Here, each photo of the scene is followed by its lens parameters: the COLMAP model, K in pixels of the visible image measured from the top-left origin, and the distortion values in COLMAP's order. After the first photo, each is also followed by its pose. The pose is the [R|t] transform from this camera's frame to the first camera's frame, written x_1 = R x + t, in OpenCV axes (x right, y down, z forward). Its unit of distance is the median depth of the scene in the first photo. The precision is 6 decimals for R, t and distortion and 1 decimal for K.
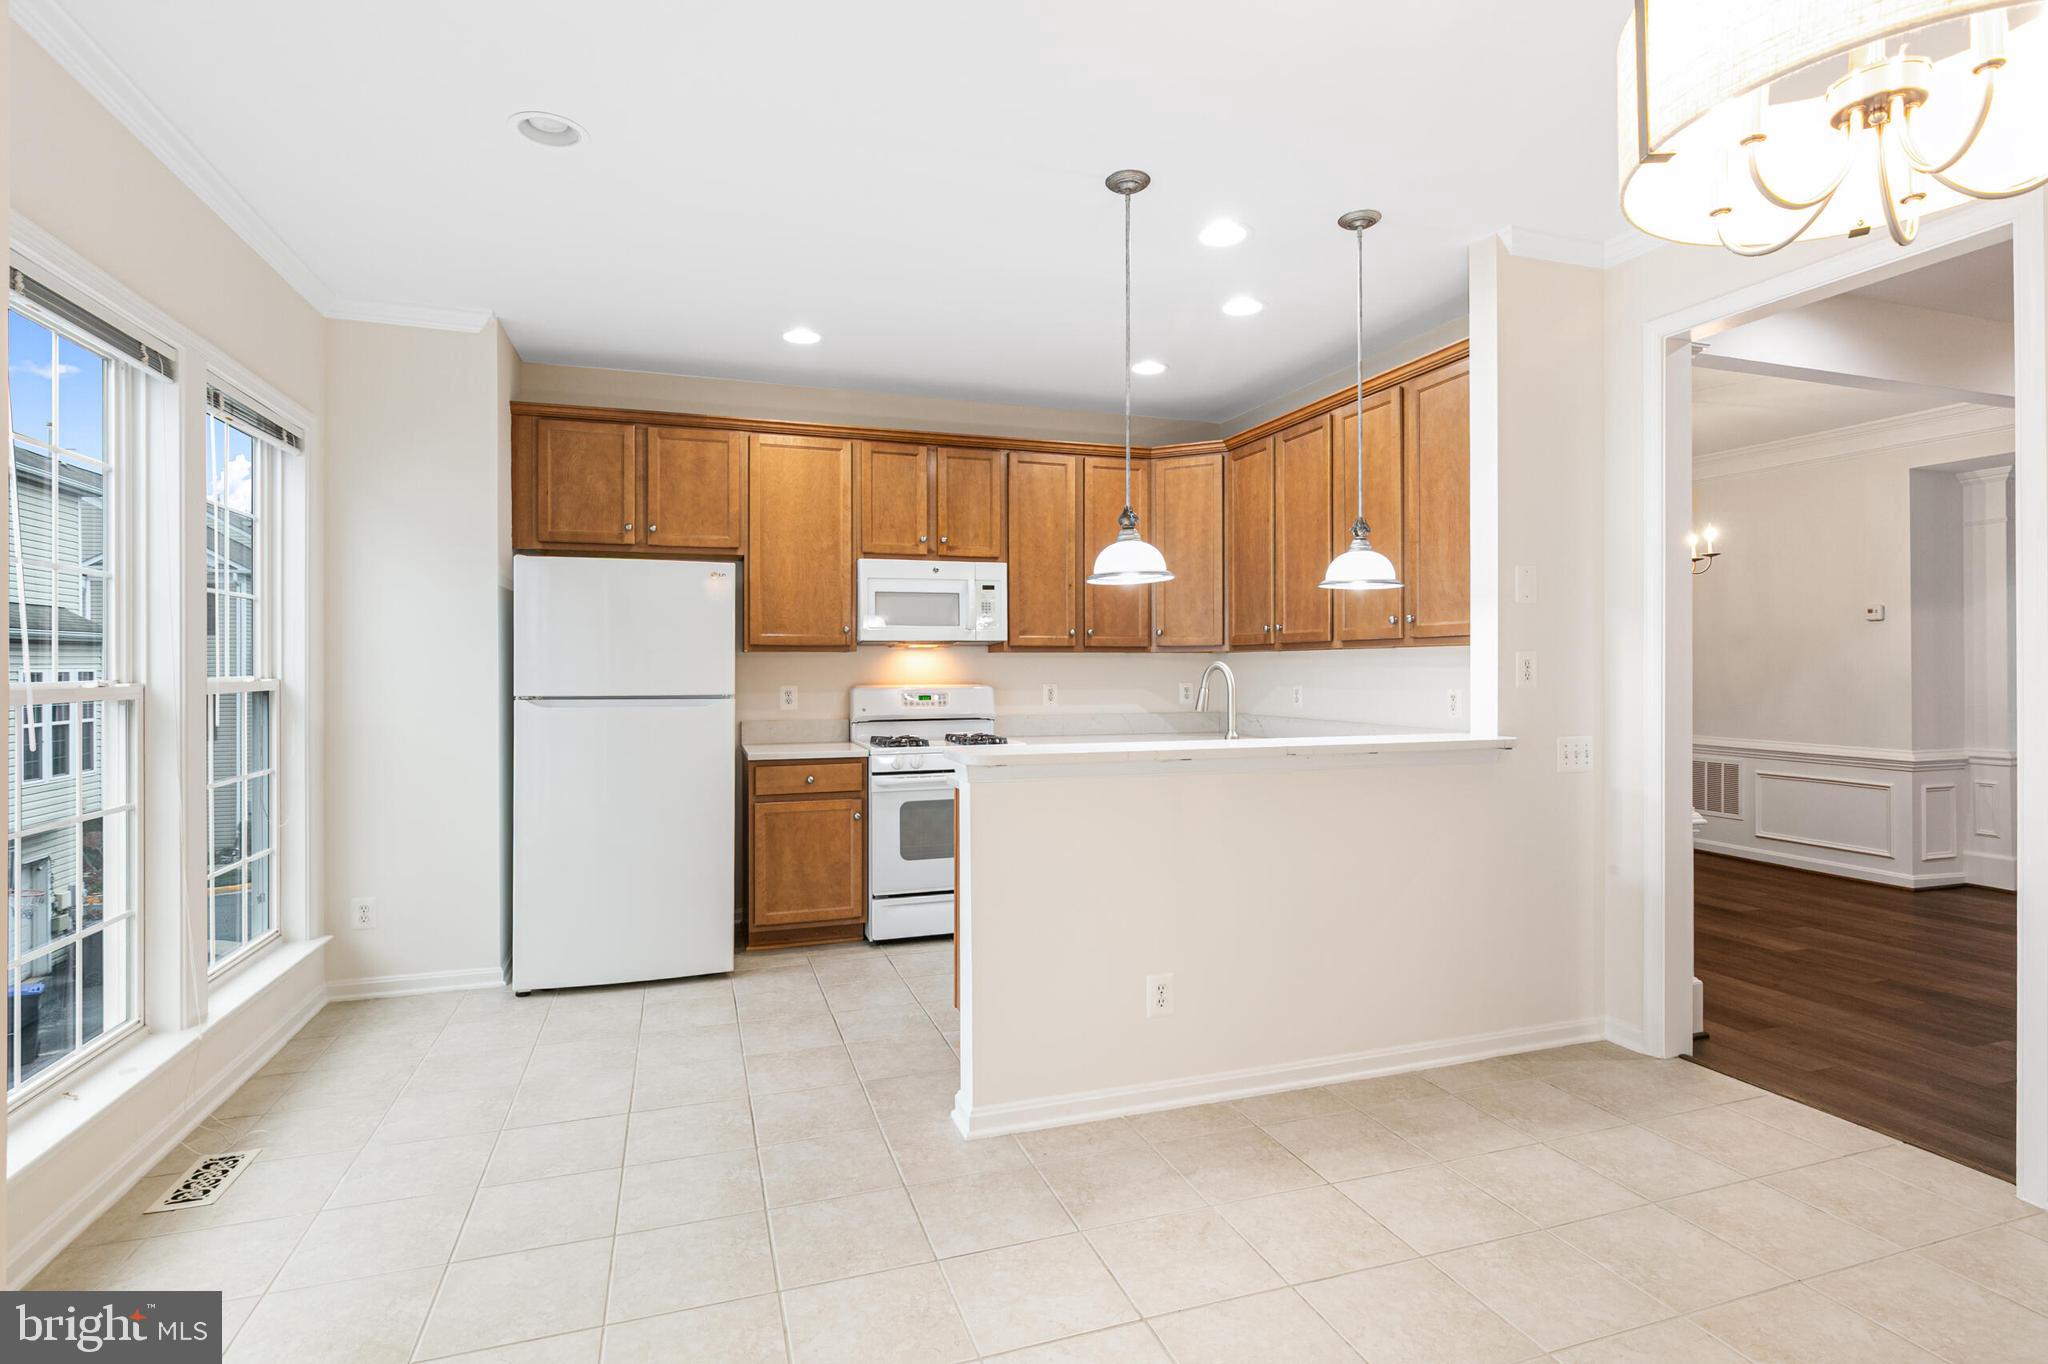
lens RADIAL K [[1016.7, 0, 1015.4], [0, 1016.7, 675.2], [0, 0, 1]] dist [-0.001375, -0.000981]
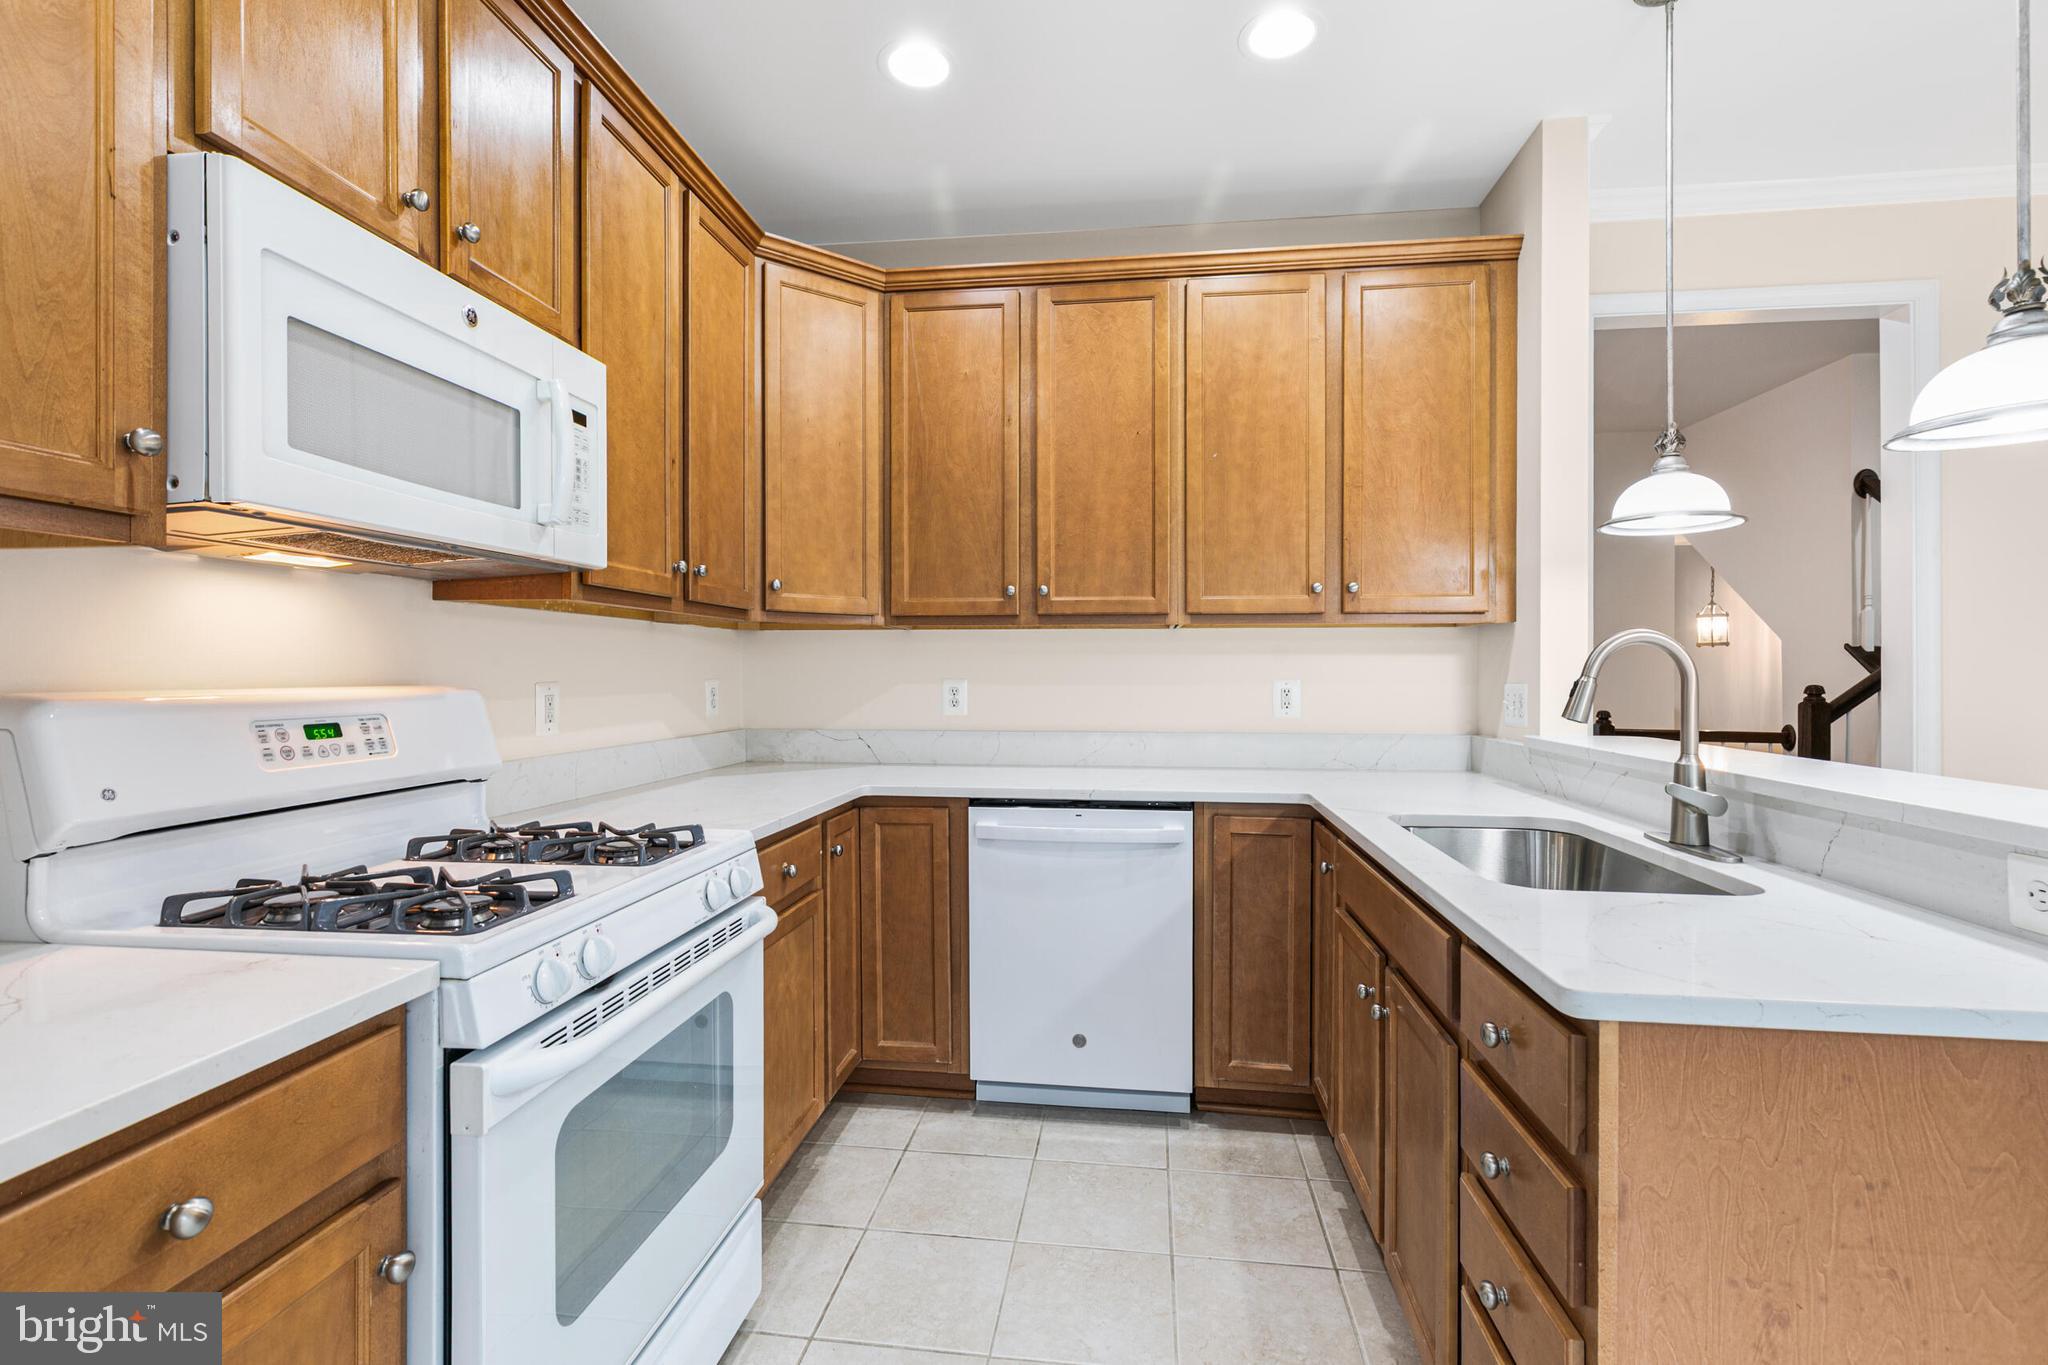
lens RADIAL K [[929.6, 0, 1039.5], [0, 929.6, 673.4], [0, 0, 1]] dist [0.008906, -0.003770]
pose [[0.430665, 0.000585, 0.902512, -0.260717], [0.002999, 0.999993, -0.002079, 0.006564], [-0.902507, 0.003602, 0.430660, 0.720892]]
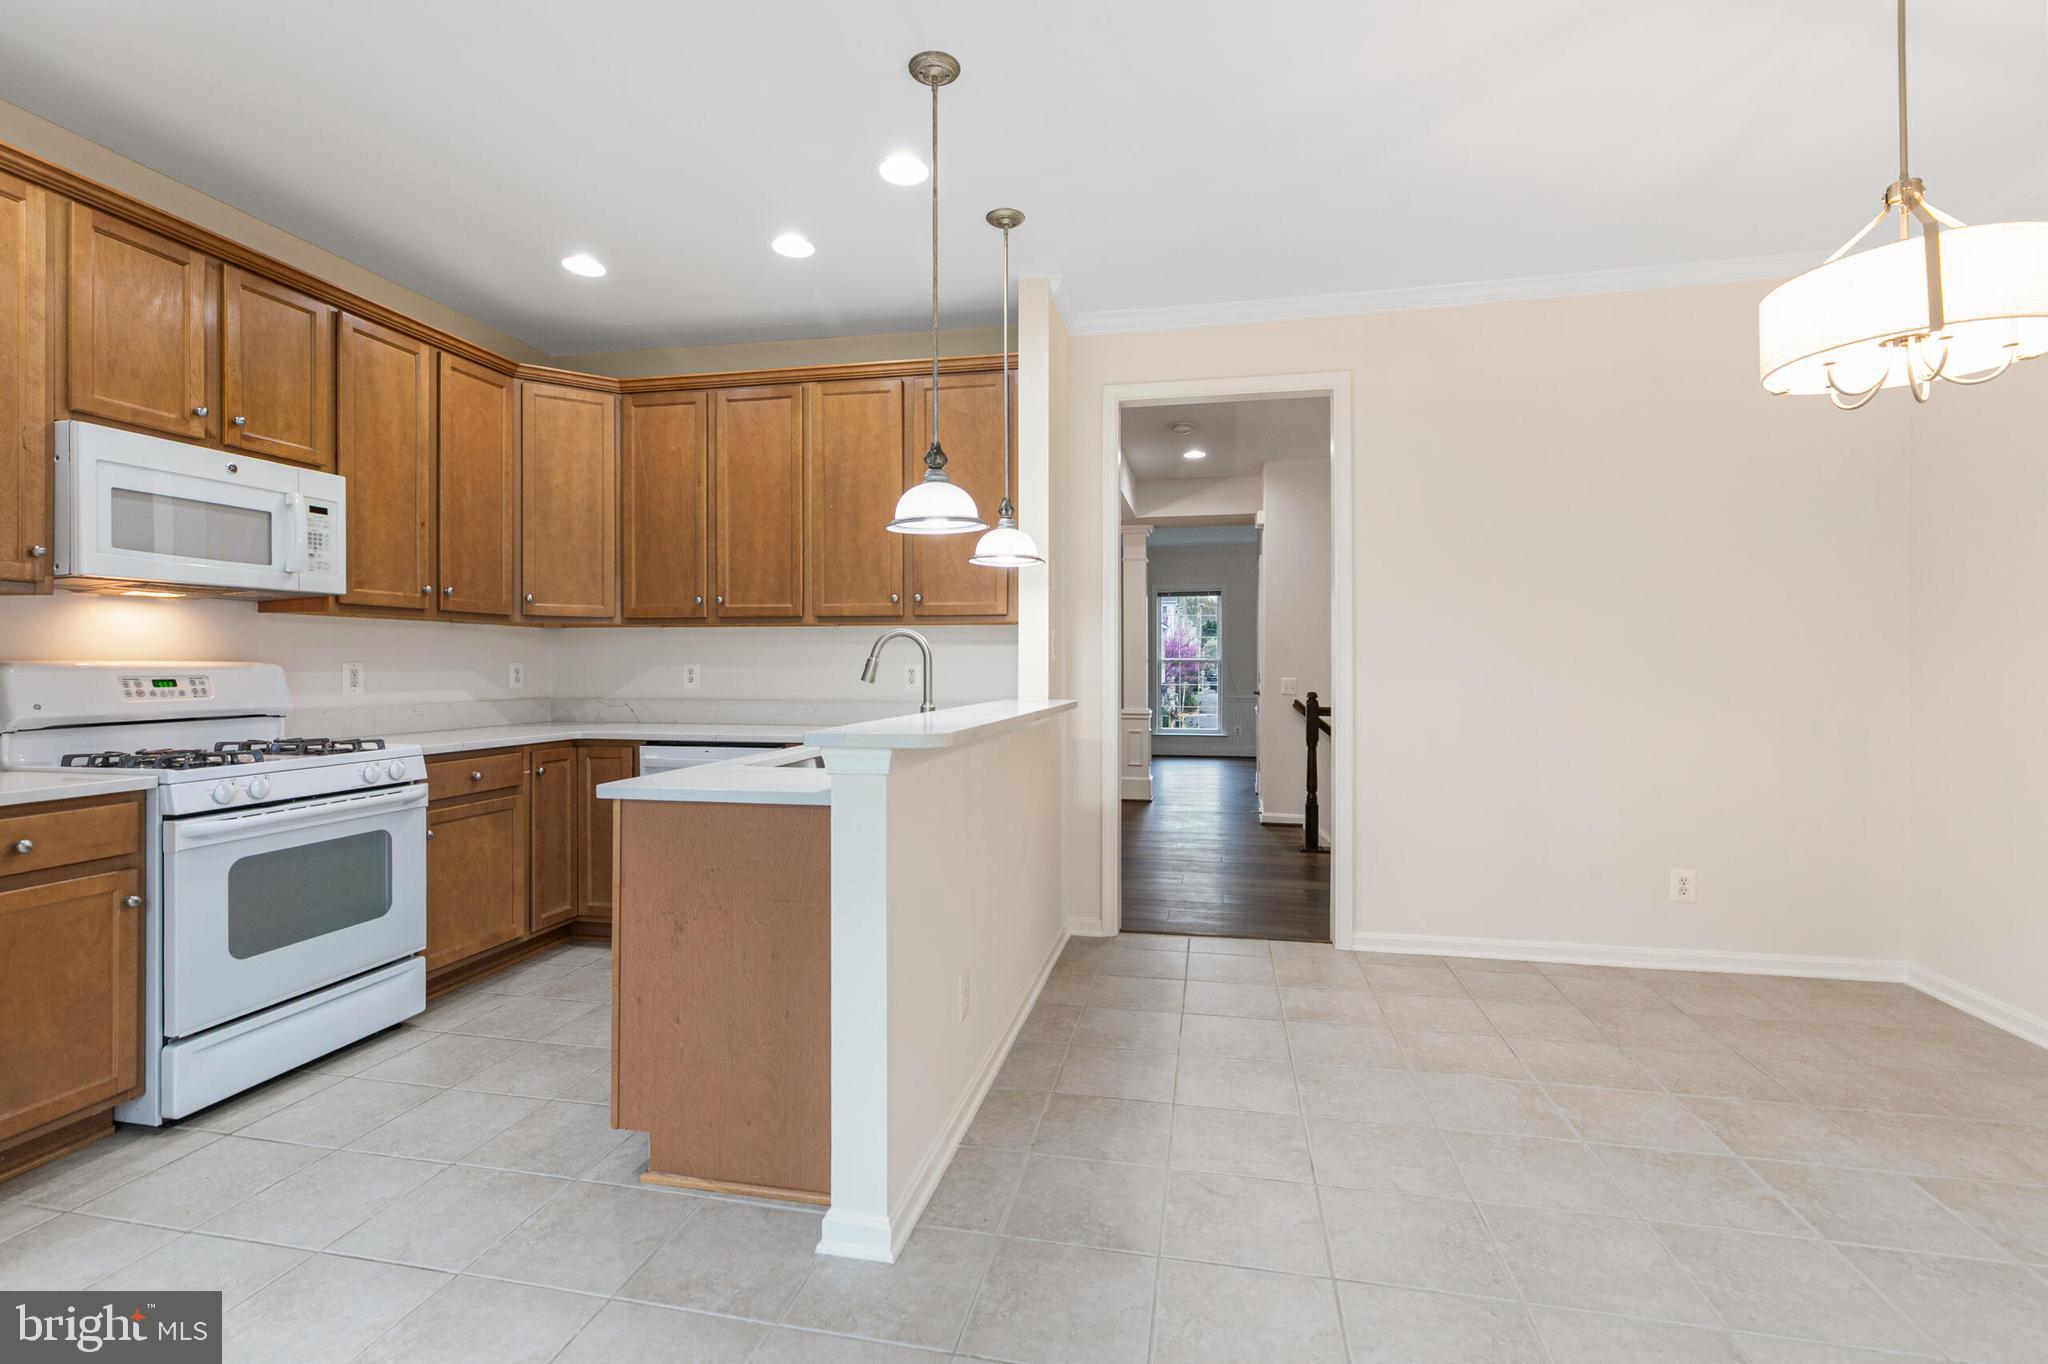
lens RADIAL K [[929.6, 0, 1036.8], [0, 929.6, 665.1], [0, 0, 1]] dist [0.008906, -0.003770]
pose [[0.498664, 0.002509, 0.866792, -0.318809], [0.002470, 0.999988, -0.004315, 0.016111], [-0.866792, 0.004293, 0.498651, 0.314770]]
